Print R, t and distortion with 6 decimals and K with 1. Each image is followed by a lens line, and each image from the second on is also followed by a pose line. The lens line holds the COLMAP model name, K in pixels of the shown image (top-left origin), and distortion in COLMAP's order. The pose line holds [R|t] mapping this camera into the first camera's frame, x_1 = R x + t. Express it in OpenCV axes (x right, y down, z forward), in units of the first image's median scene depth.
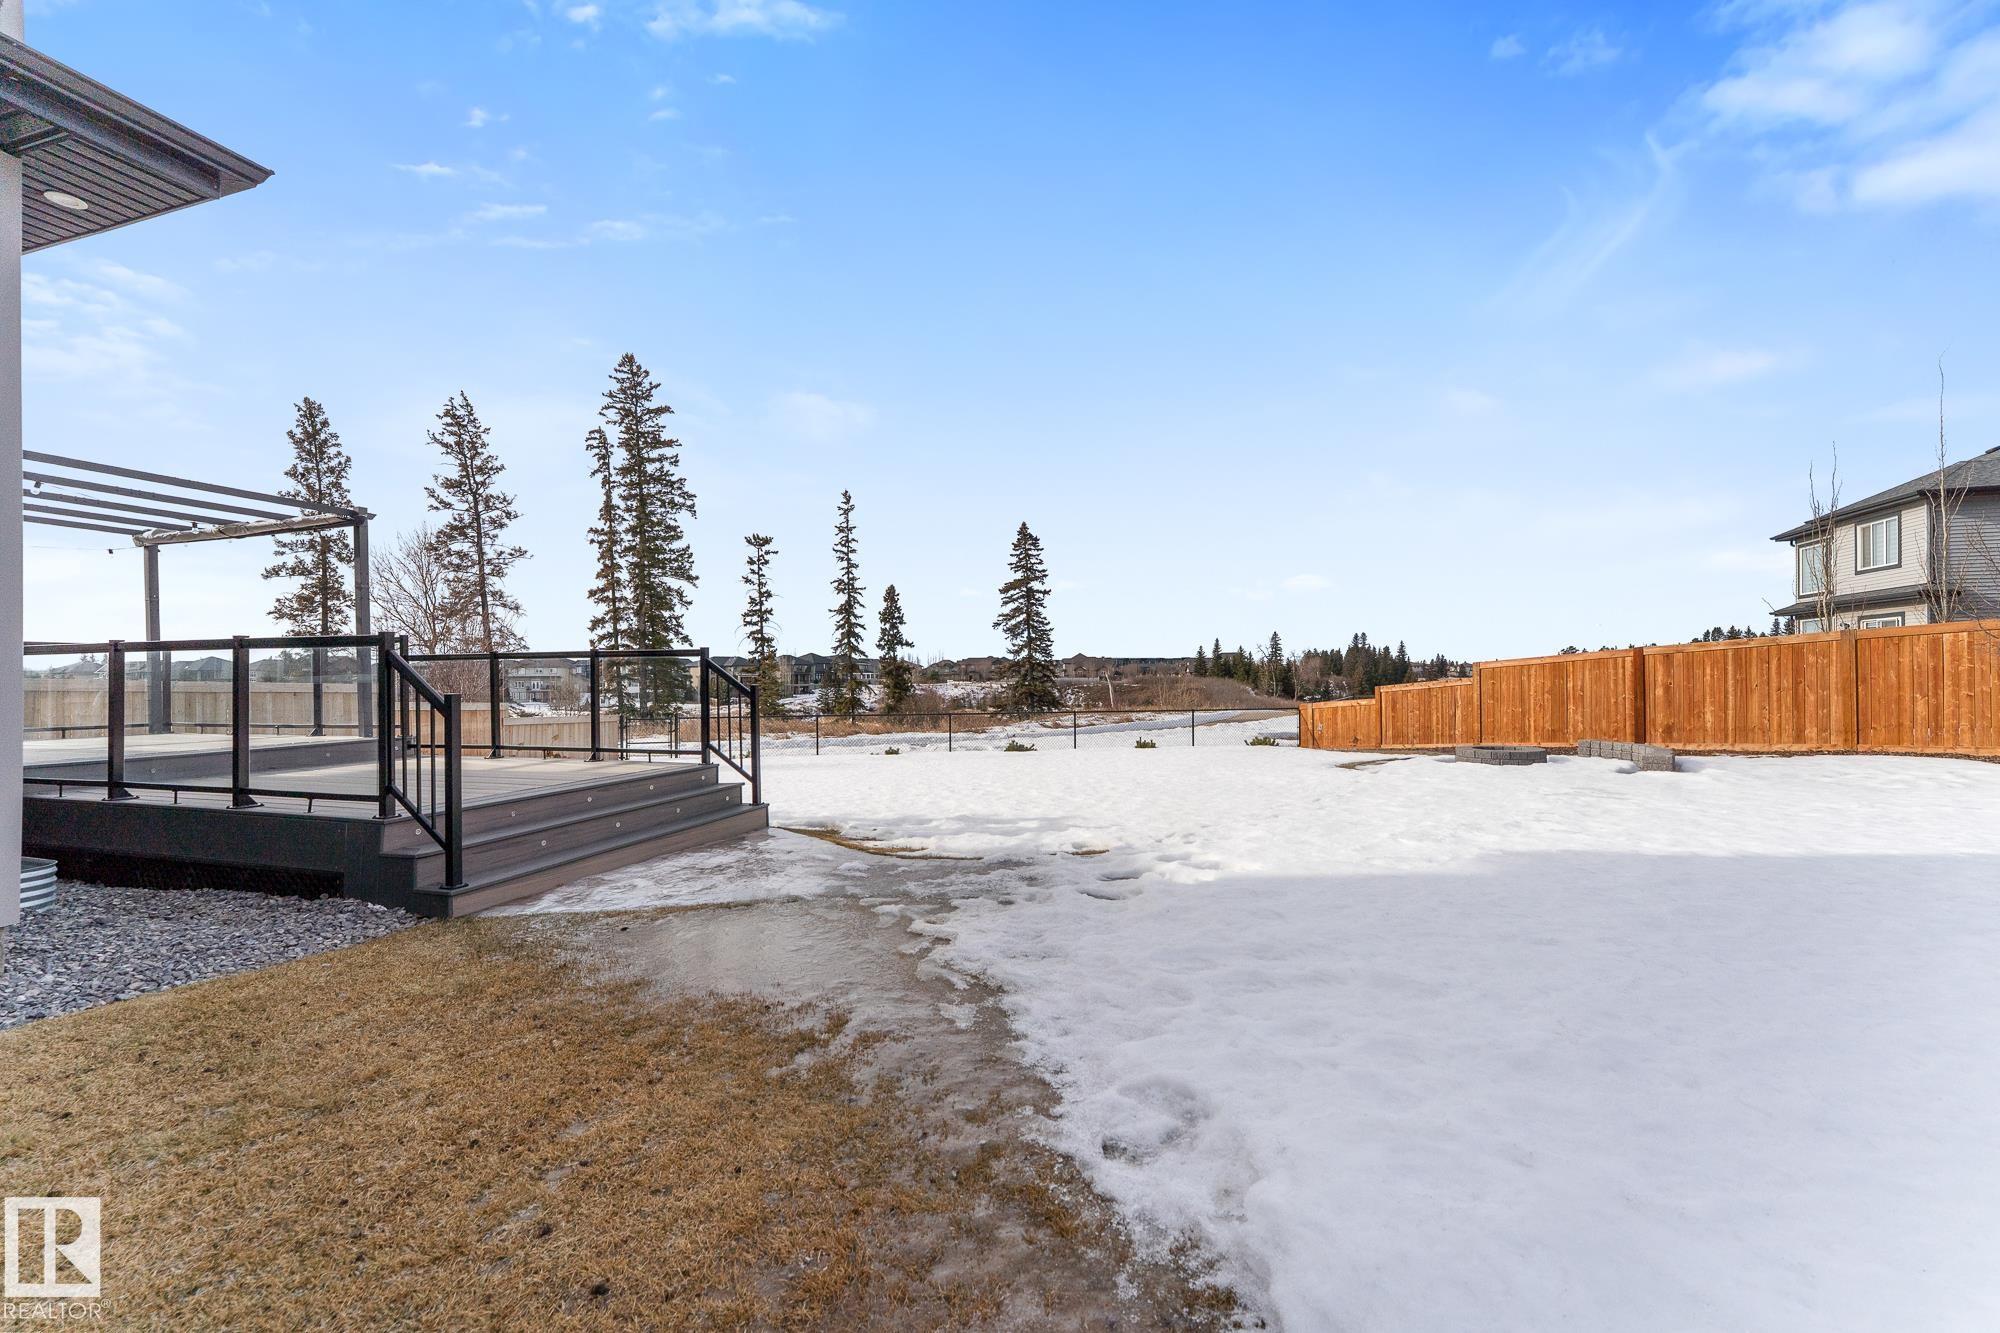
lens RADIAL K [[809.7, 0, 993.5], [0, 809.7, 676.5], [0, 0, 1]] dist [0.001712, -0.000250]
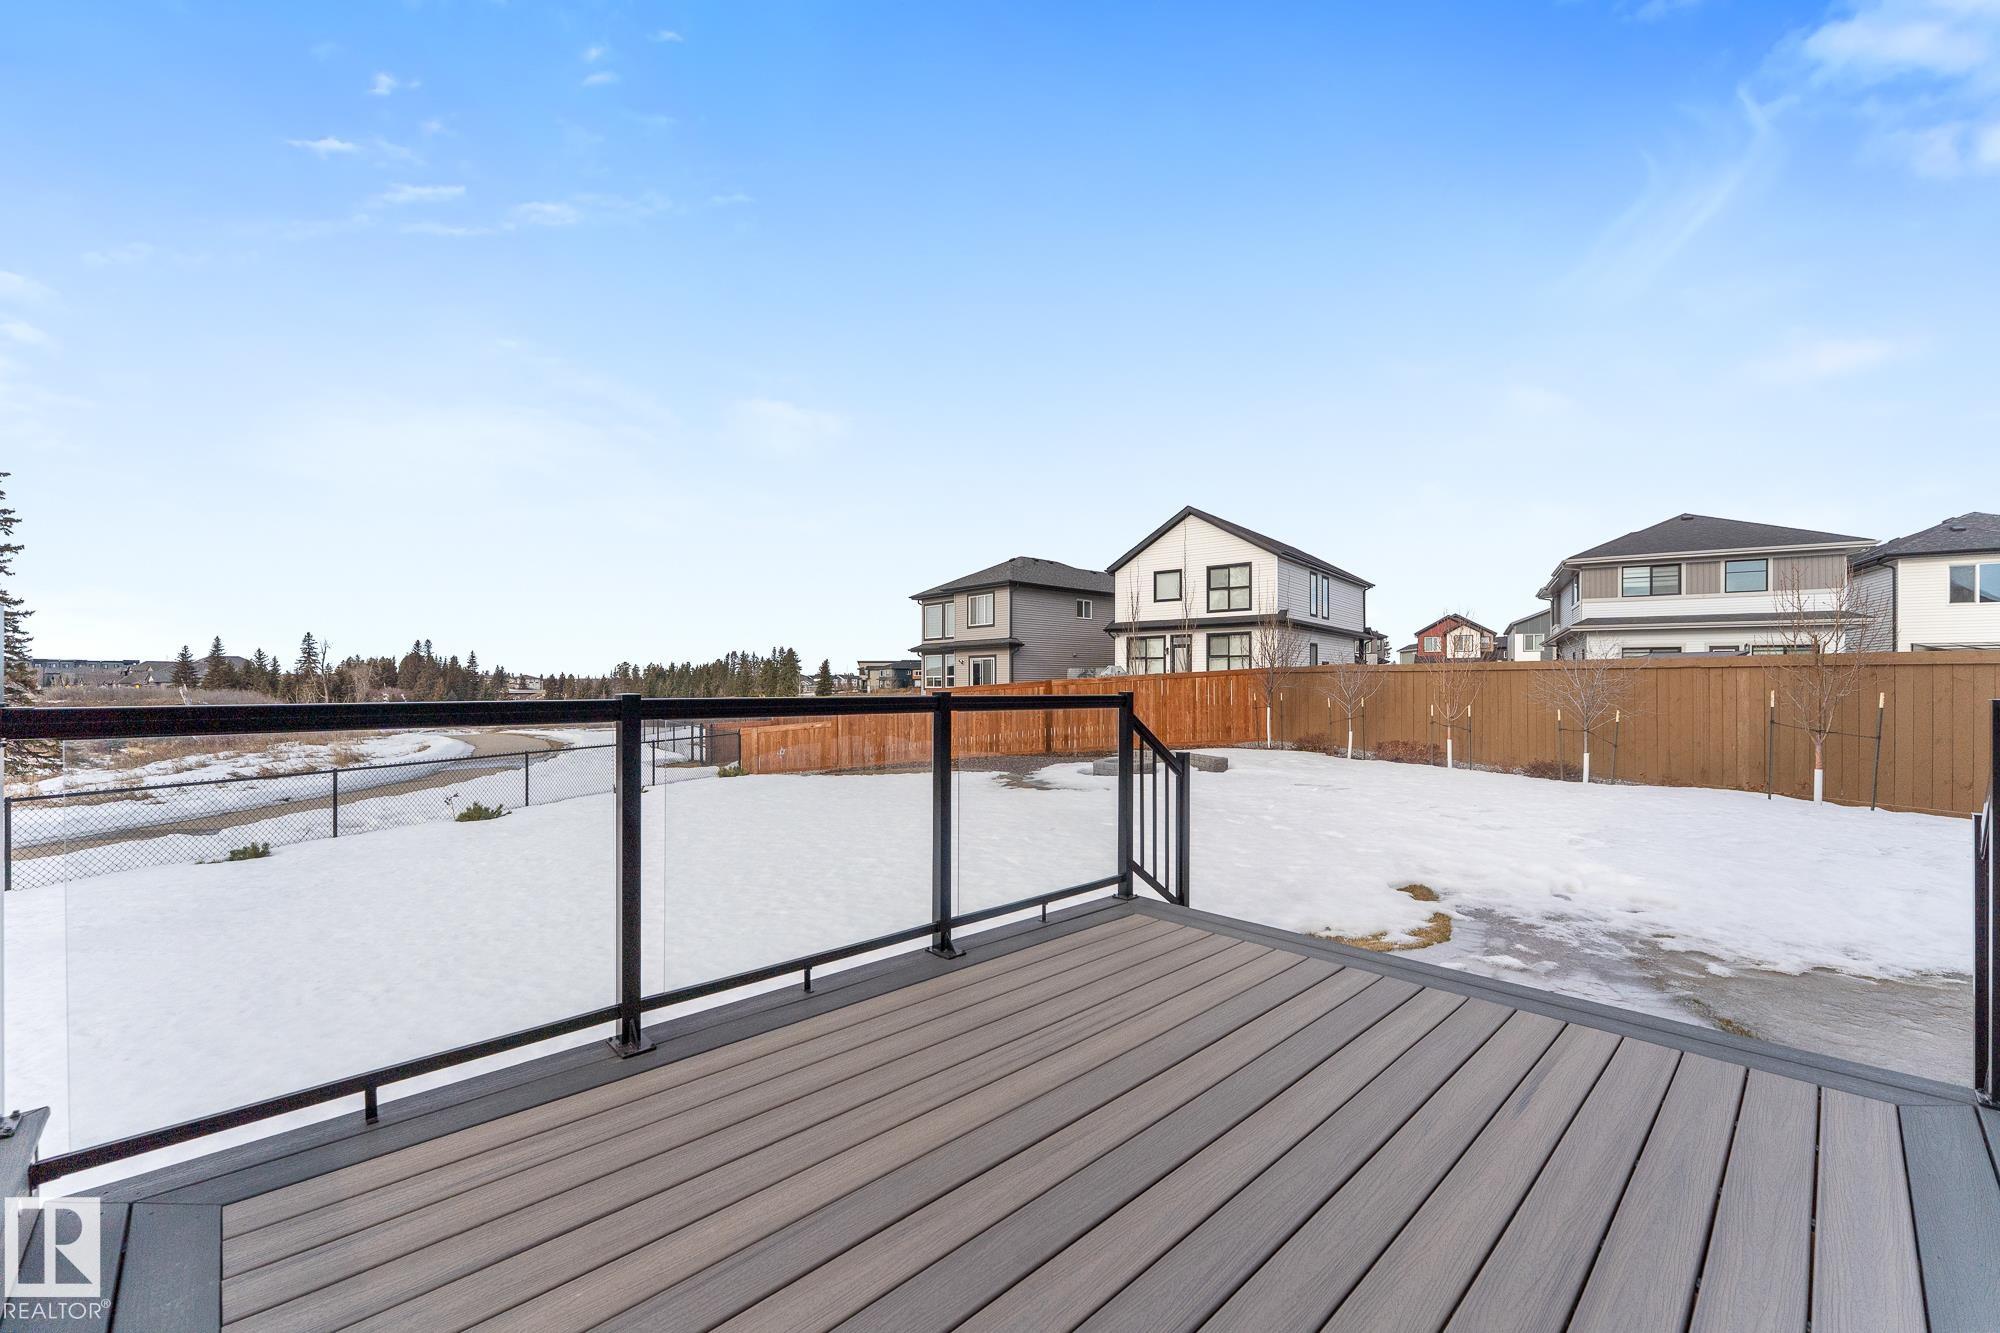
lens RADIAL K [[809.7, 0, 993.5], [0, 809.7, 676.5], [0, 0, 1]] dist [0.001712, -0.000250]
pose [[0.482171, 0.015888, 0.875933, -0.165038], [-0.003423, 0.999862, -0.016252, -0.006828], [-0.876070, 0.004838, 0.482159, 0.147464]]
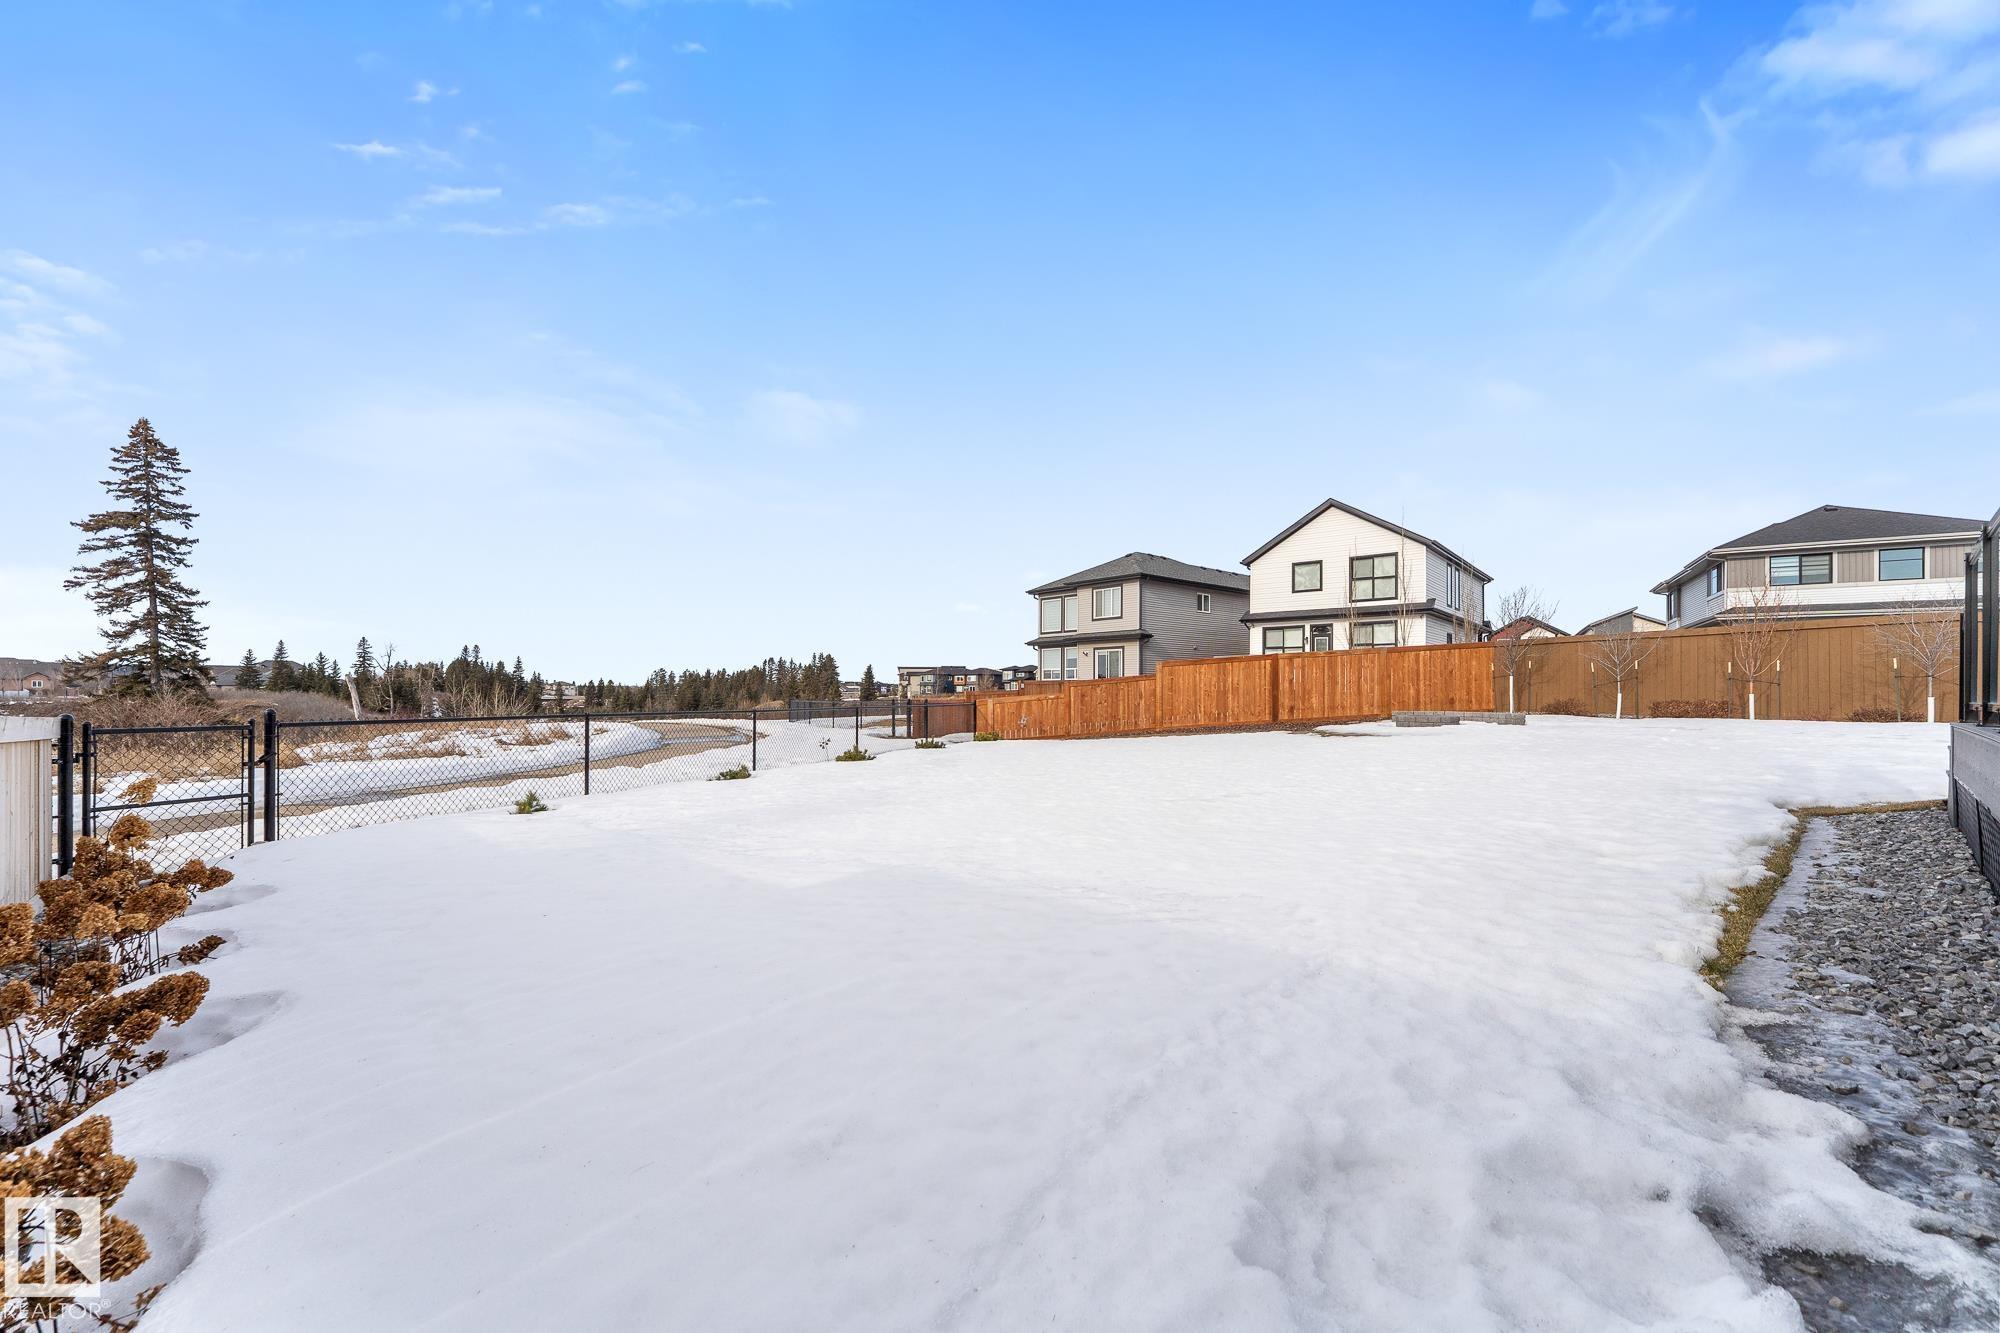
lens RADIAL K [[809.1, 0, 999.8], [0, 809.1, 689.2], [0, 0, 1]] dist [-0.000407, -0.000295]
pose [[0.497509, 0.013873, 0.867348, -0.249553], [-0.006716, 0.999904, -0.012140, 0.017263], [-0.867433, 0.000215, 0.497554, 0.251714]]
